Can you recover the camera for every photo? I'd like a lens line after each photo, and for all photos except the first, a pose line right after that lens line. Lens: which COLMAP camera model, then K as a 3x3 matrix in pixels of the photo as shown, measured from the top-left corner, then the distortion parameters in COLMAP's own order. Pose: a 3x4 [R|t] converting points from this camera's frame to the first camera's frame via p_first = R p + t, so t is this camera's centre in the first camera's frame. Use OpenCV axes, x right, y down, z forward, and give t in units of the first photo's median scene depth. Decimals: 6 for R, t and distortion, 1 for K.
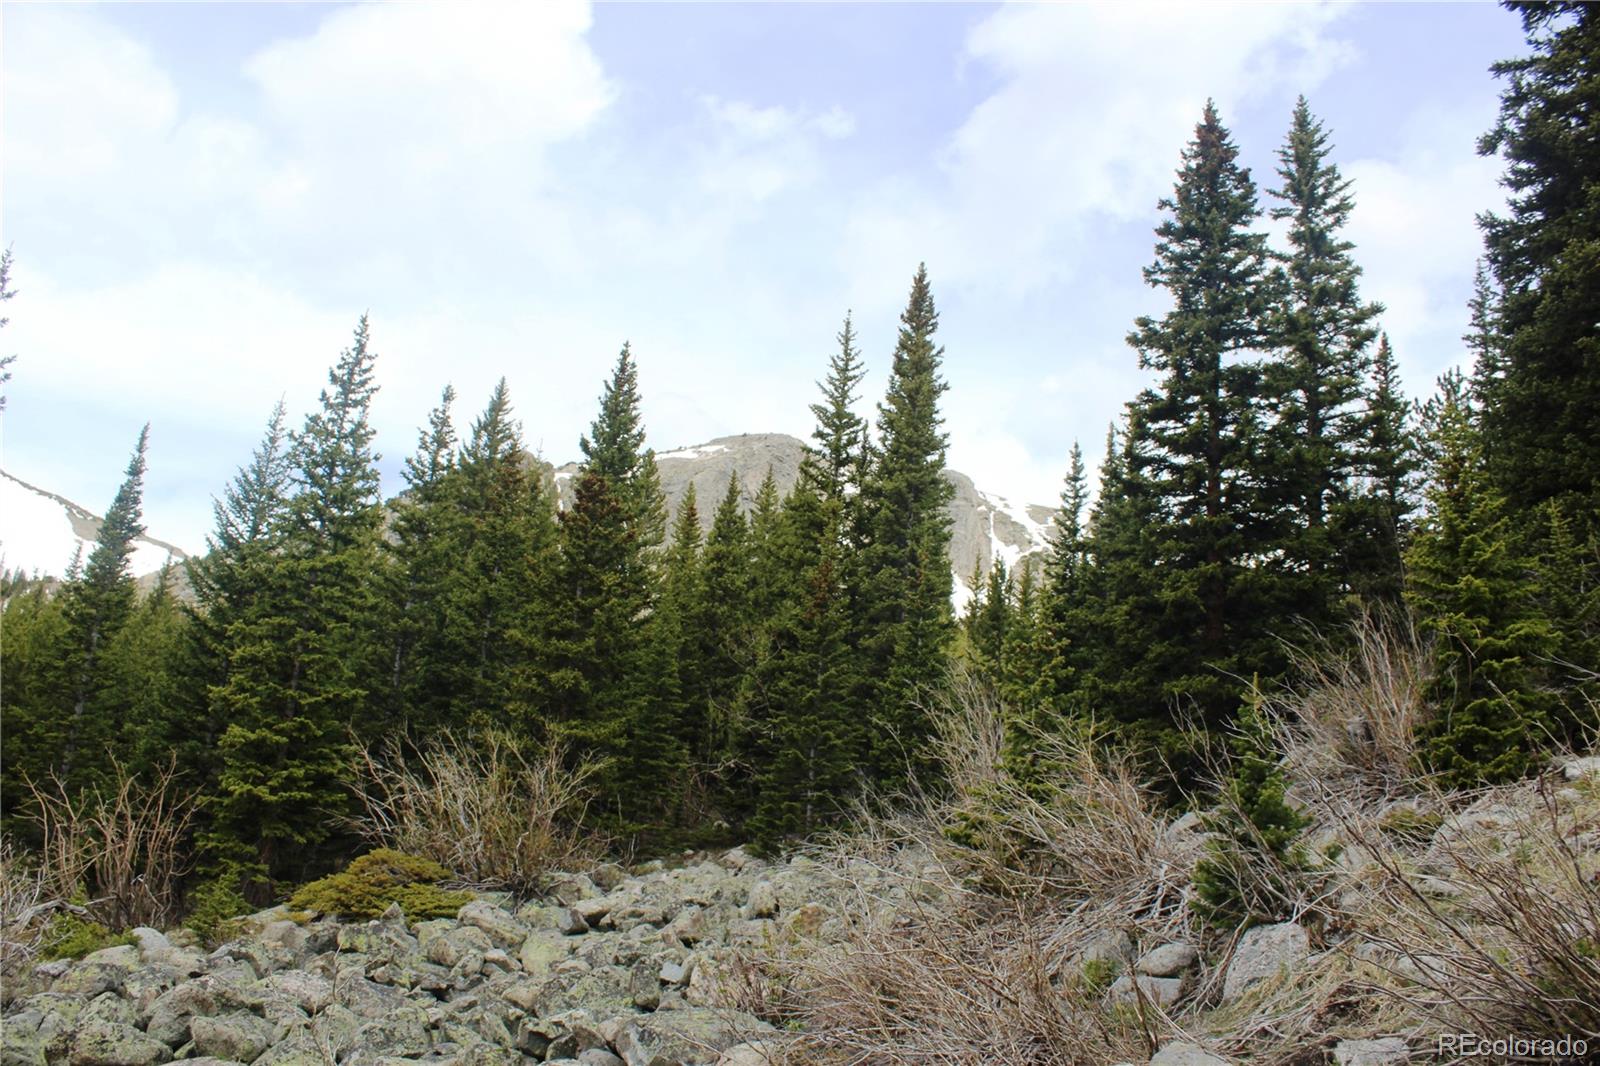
lens RADIAL K [[1294.8, 0, 792.1], [0, 1294.8, 565.4], [0, 0, 1]] dist [-0.176408, 0.139625]
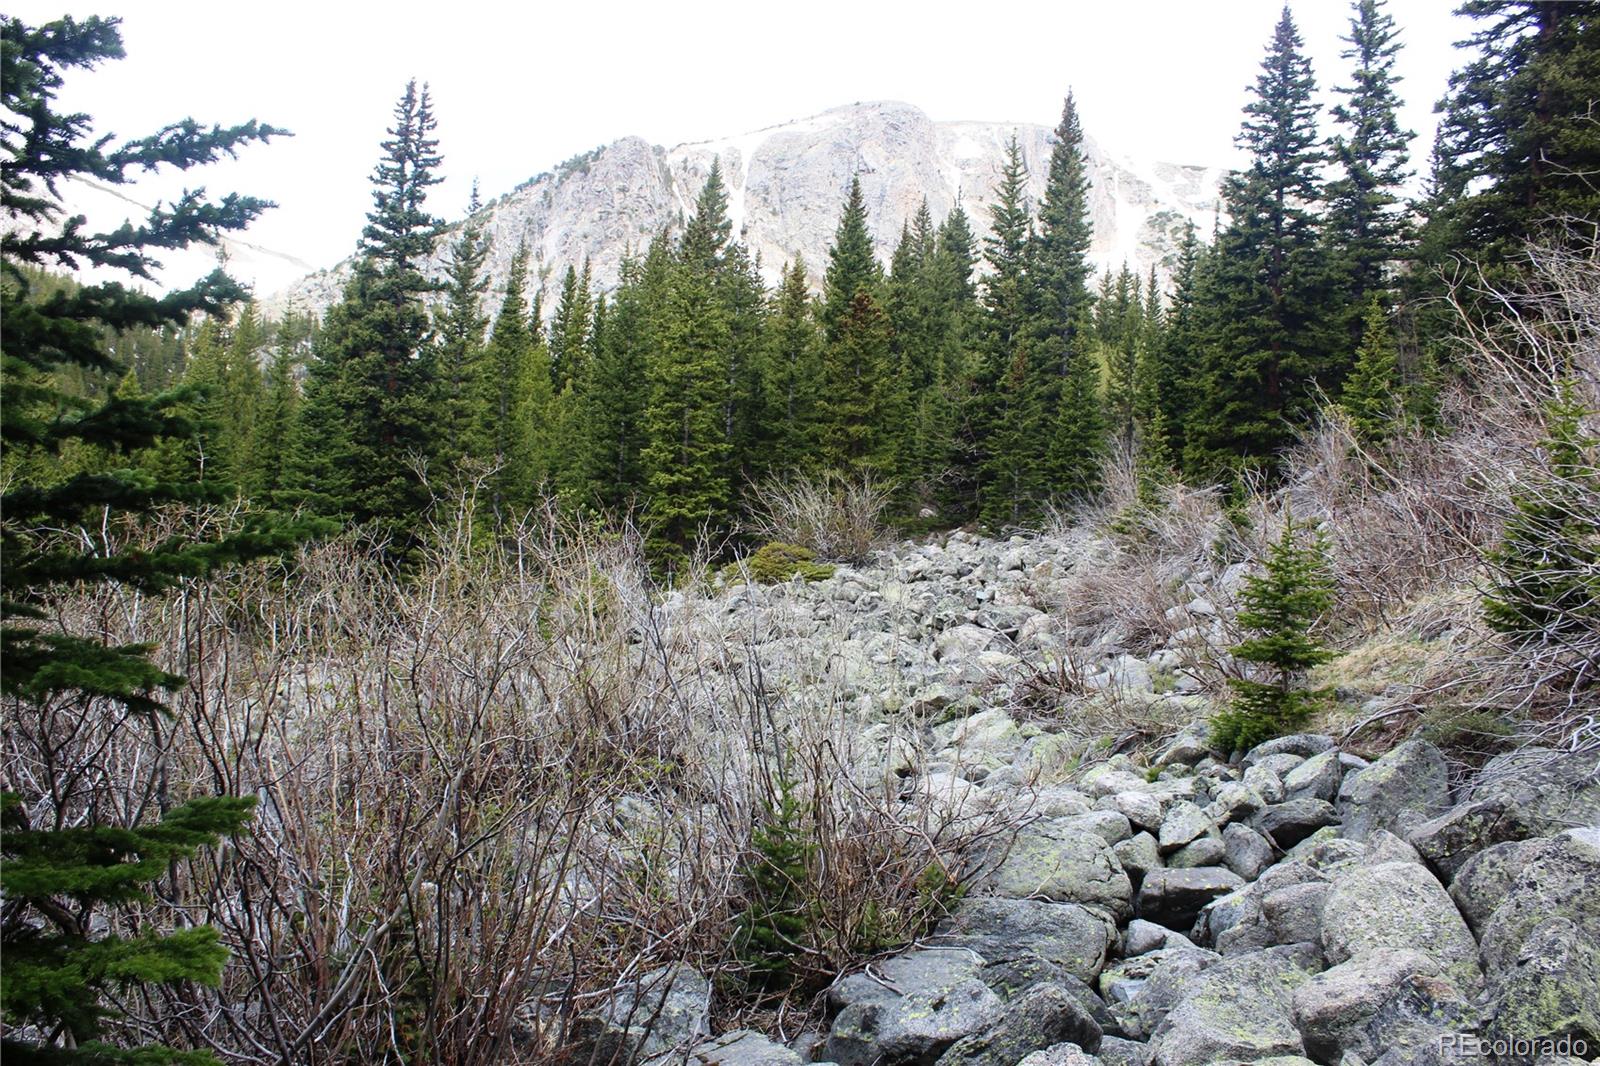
lens RADIAL K [[1294.8, 0, 792.1], [0, 1294.8, 565.4], [0, 0, 1]] dist [-0.176408, 0.139625]
pose [[0.994567, -0.030310, -0.099593, -0.111982], [0.054111, 0.967802, 0.245828, -0.159273], [0.088935, -0.249881, 0.964184, -0.634006]]
